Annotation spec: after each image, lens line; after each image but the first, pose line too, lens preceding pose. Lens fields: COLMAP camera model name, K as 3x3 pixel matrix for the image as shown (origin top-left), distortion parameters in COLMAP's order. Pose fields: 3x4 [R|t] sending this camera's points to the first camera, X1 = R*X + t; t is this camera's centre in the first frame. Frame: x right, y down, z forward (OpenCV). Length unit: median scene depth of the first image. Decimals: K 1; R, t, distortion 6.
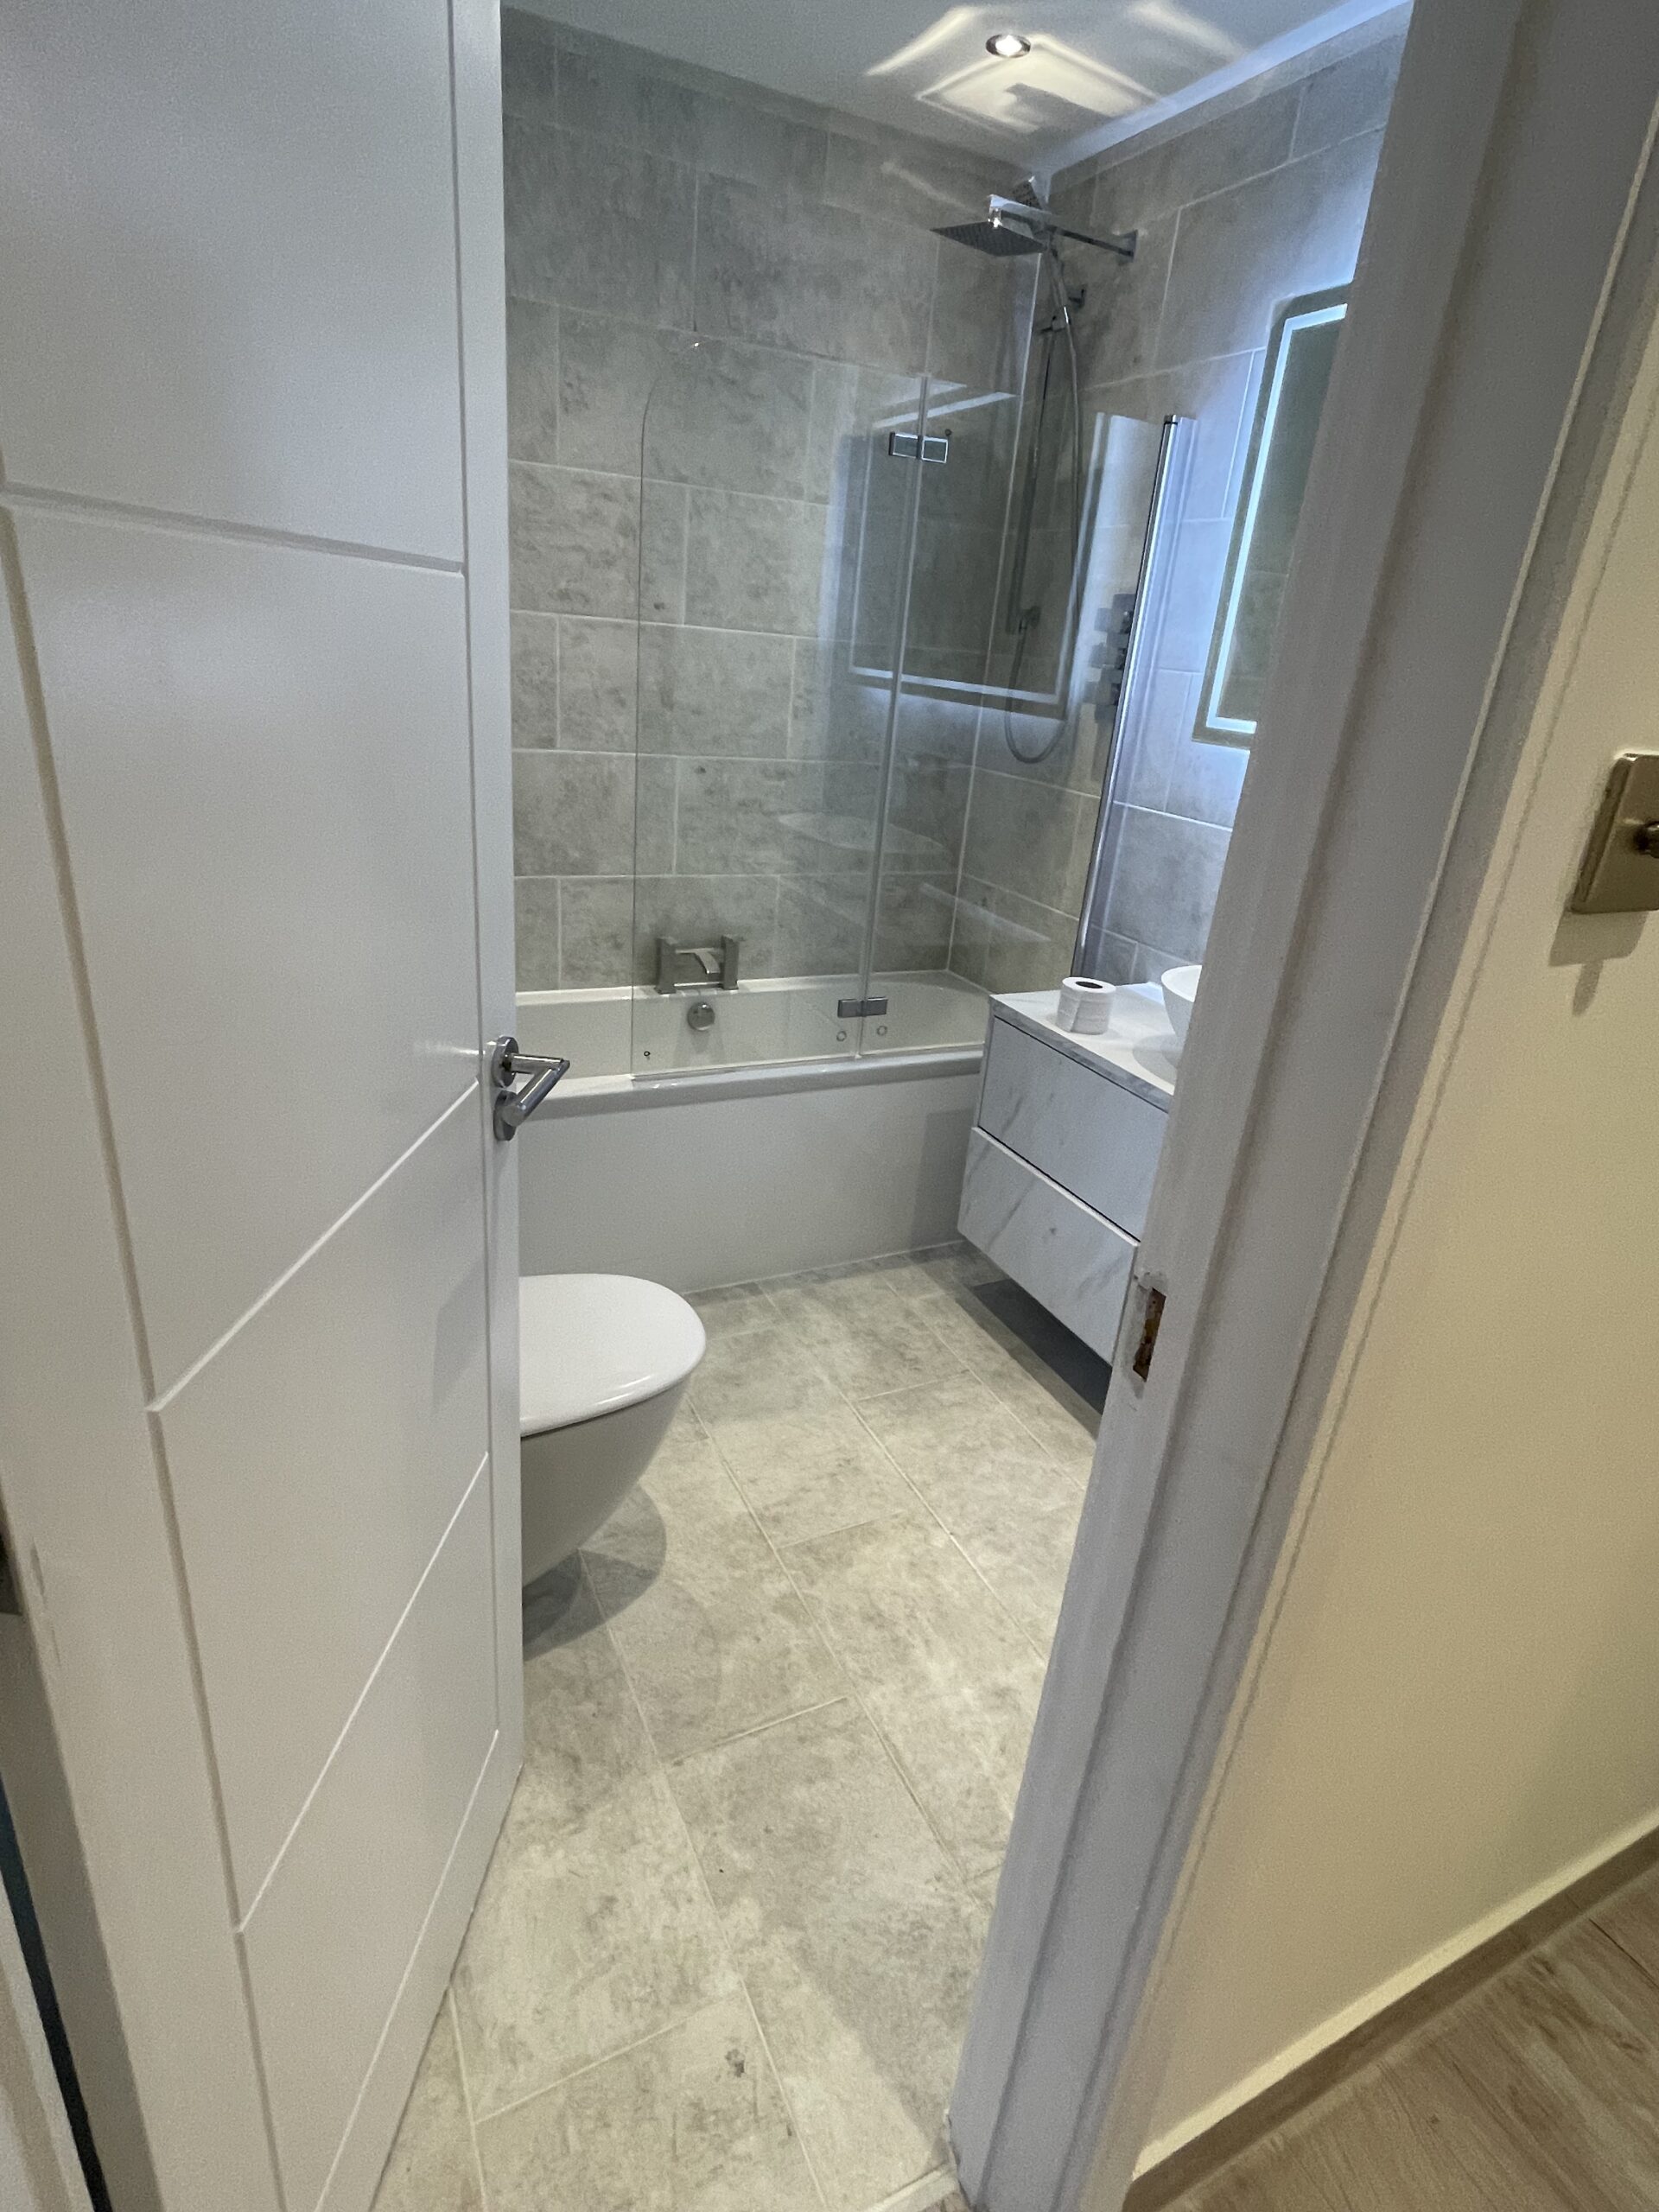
lens RADIAL K [[1119.0, 0, 828.9], [0, 1119.0, 1096.5], [0, 0, 1]] dist [-0.009069, 0.004547]
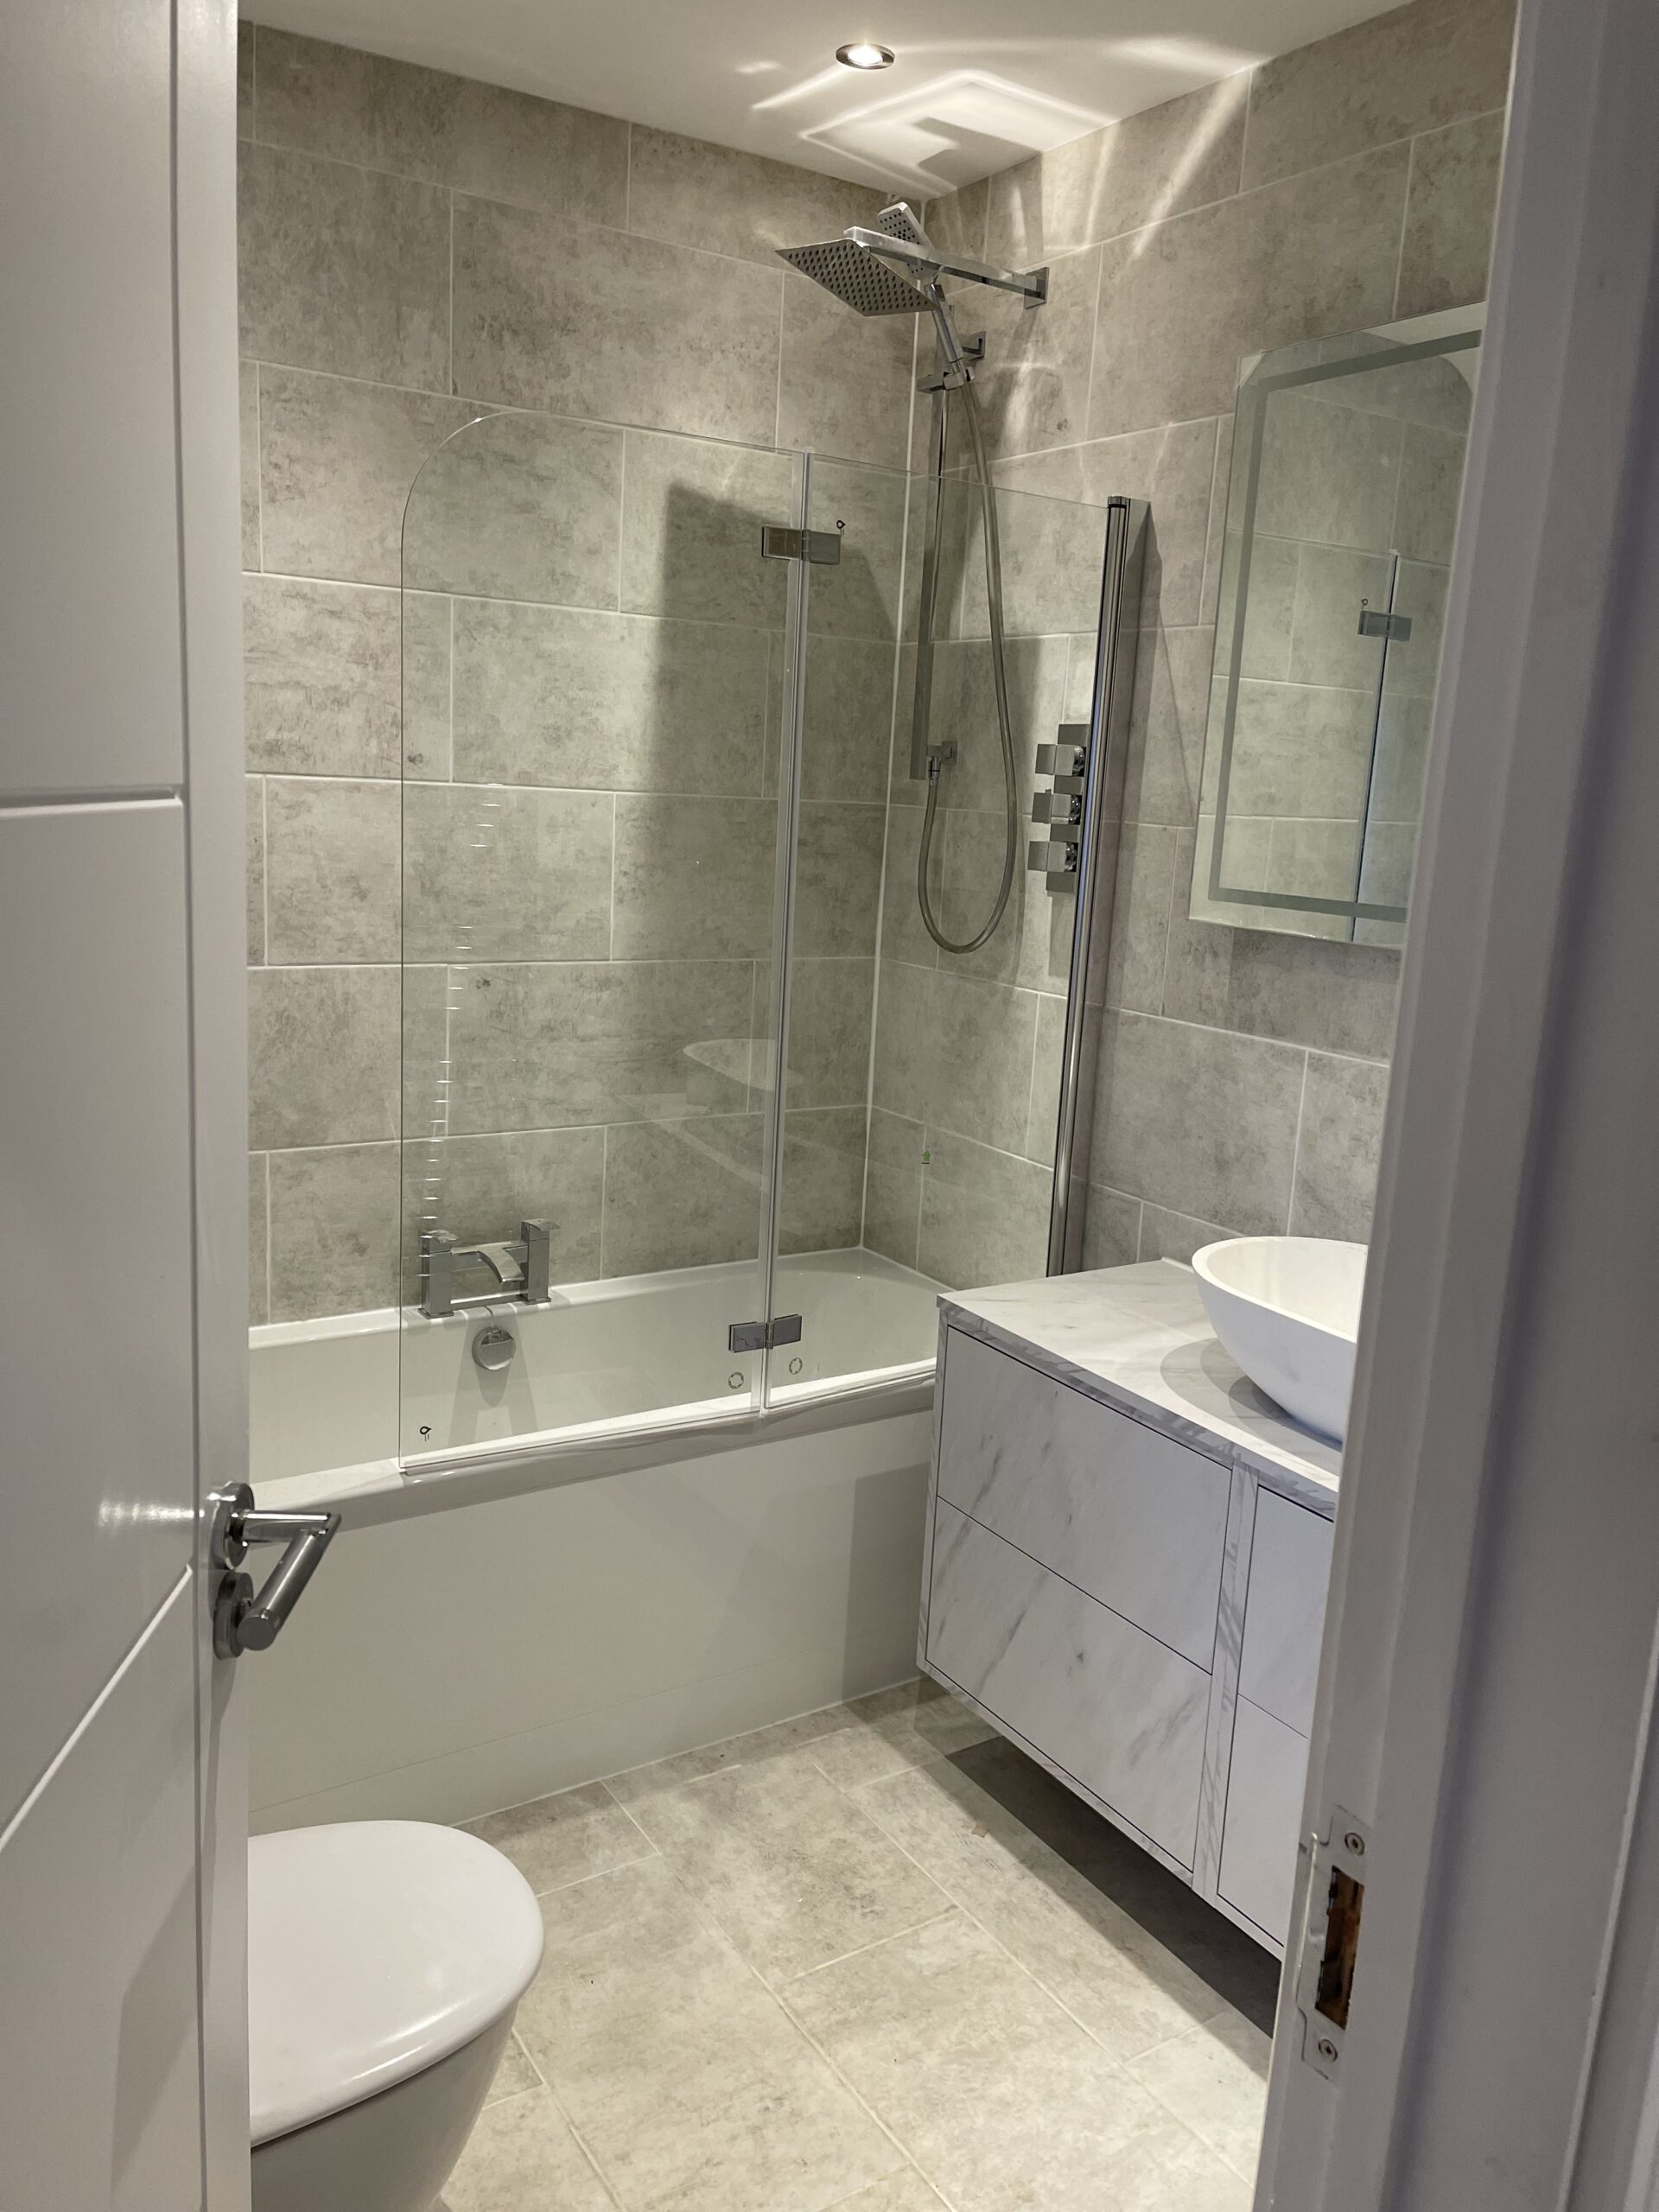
lens RADIAL K [[1664.1, 0, 826.5], [0, 1664.1, 1090.4], [0, 0, 1]] dist [0.070131, -0.086778]
pose [[0.992861, -0.053077, 0.106821, -0.021917], [0.072192, 0.980287, -0.183916, -0.031255], [-0.094953, 0.190315, 0.977120, 0.006107]]
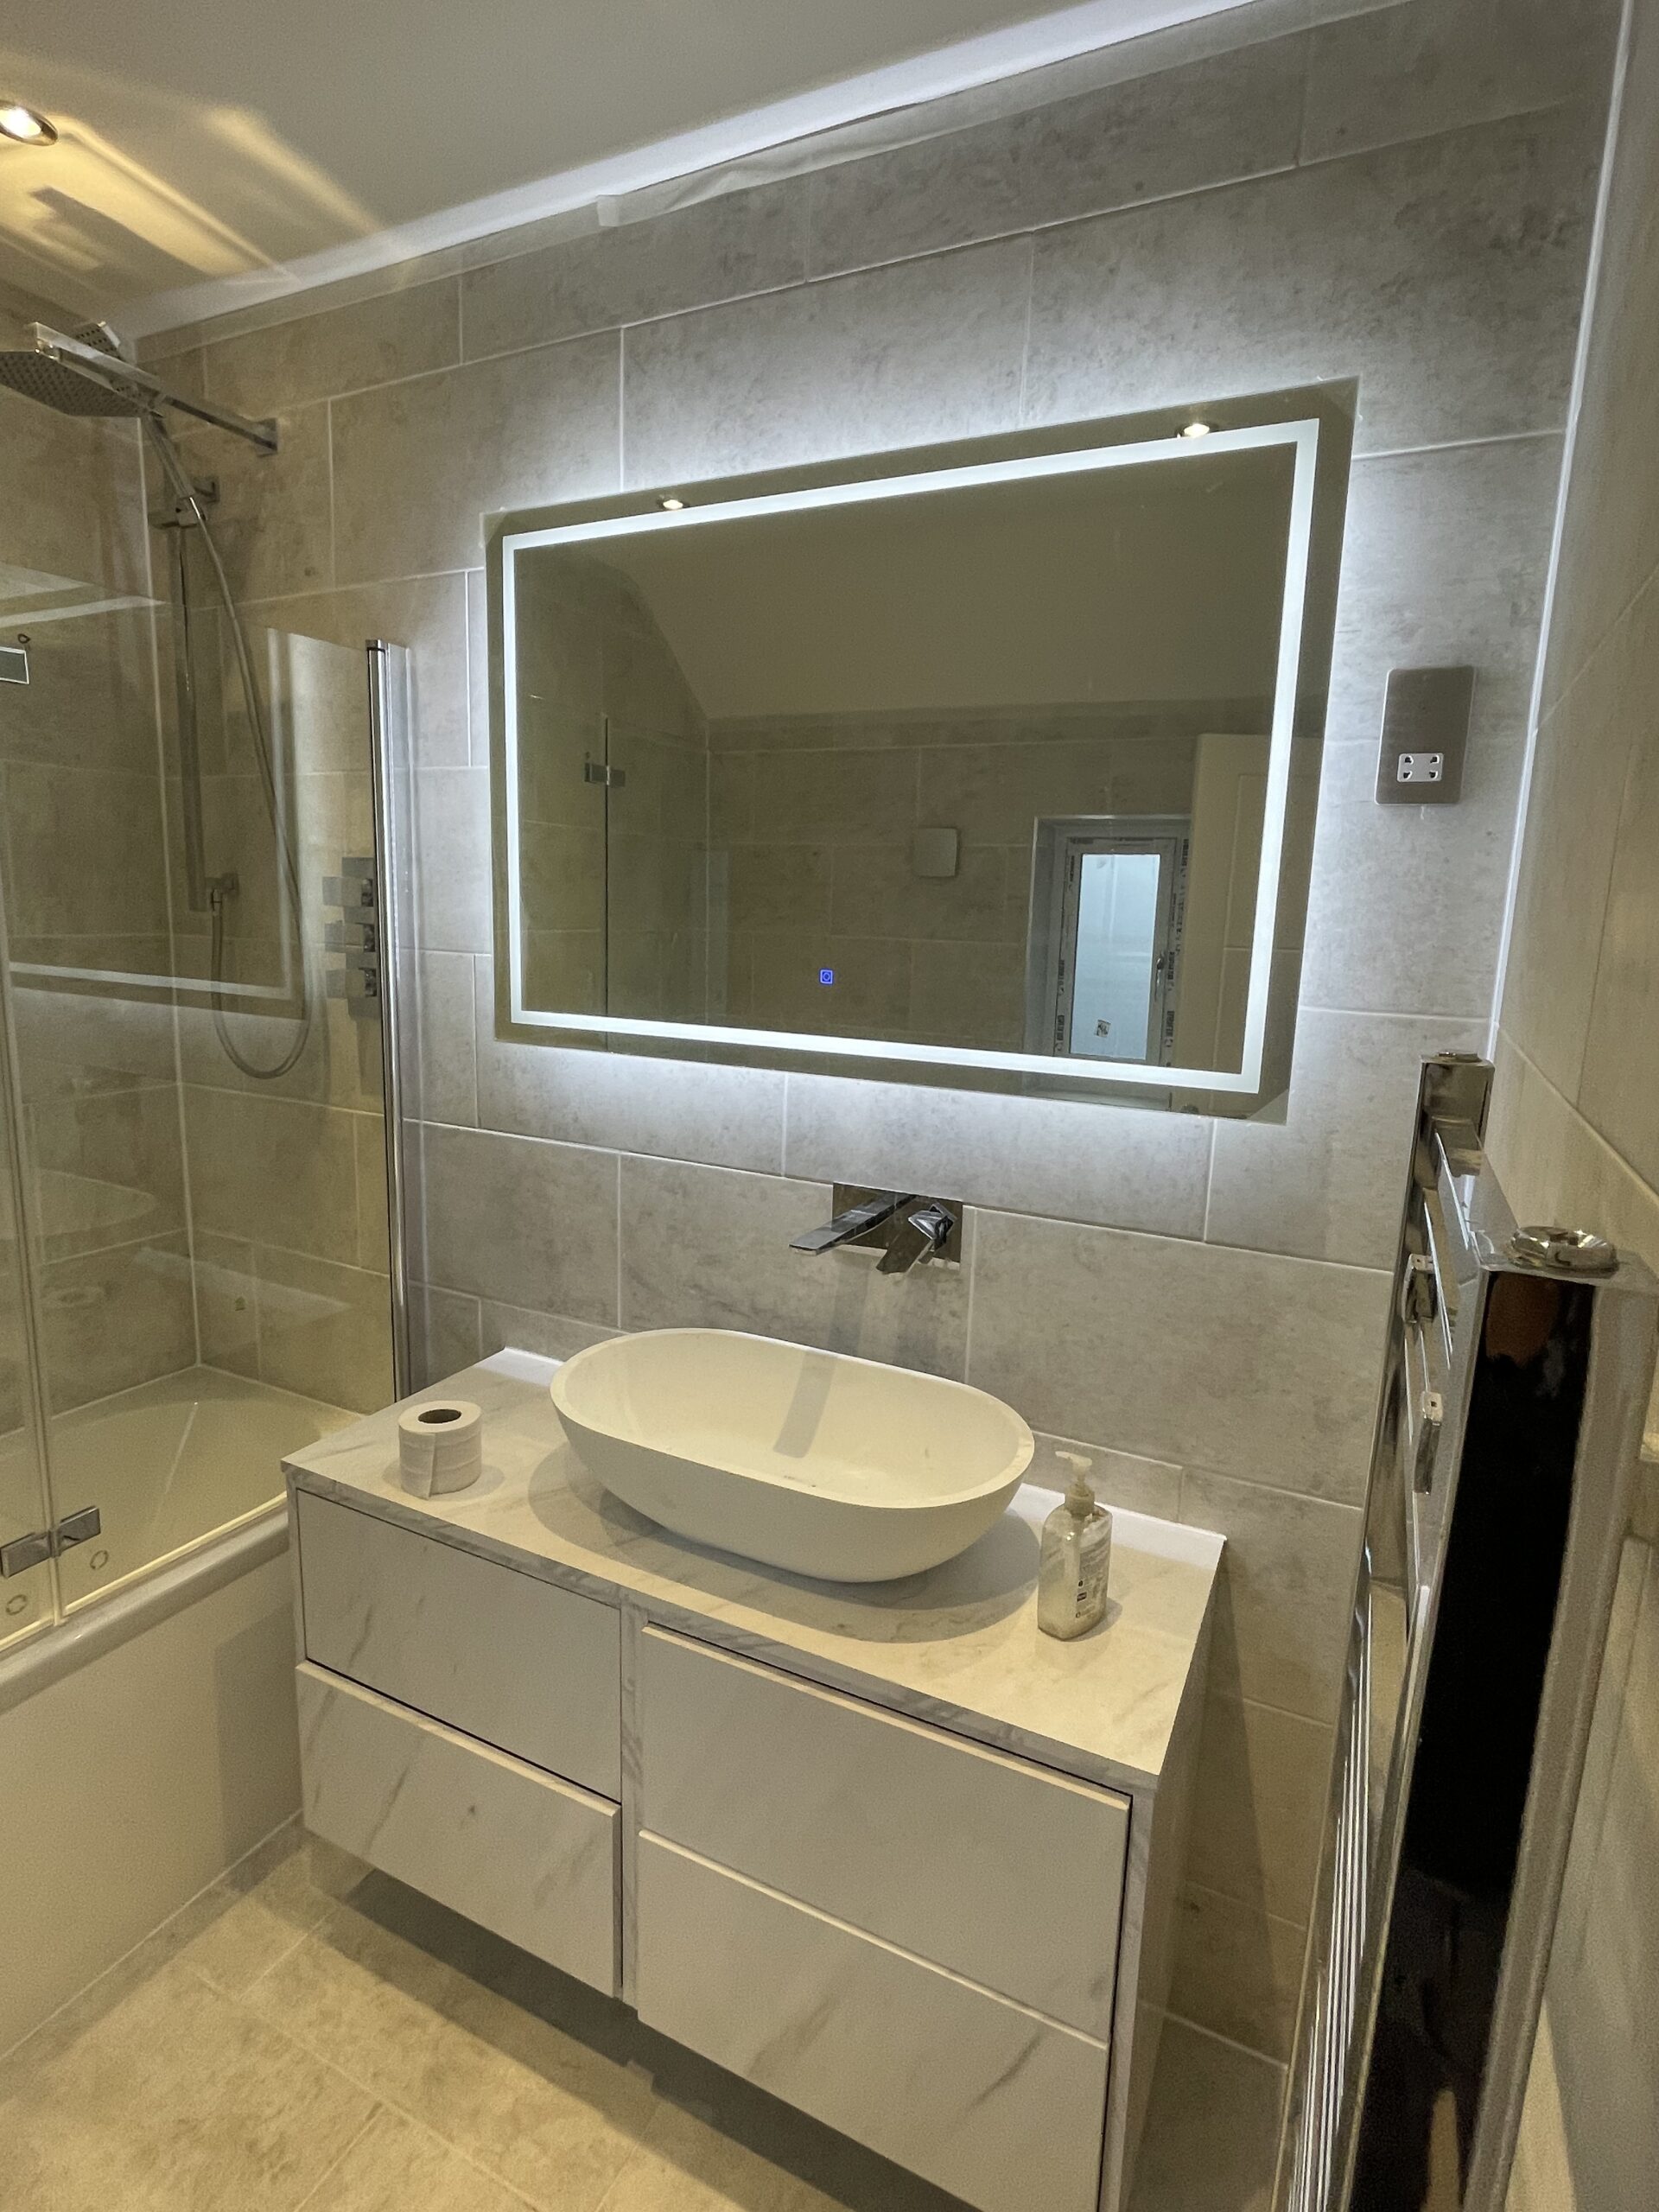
lens RADIAL K [[1119.0, 0, 817.5], [0, 1119.0, 1091.6], [0, 0, 1]] dist [-0.009069, 0.004547]
pose [[0.798049, -0.159566, 0.581082, 0.049737], [0.261442, 0.960502, -0.095306, -0.146625], [-0.542923, 0.227978, 0.808246, 0.261366]]
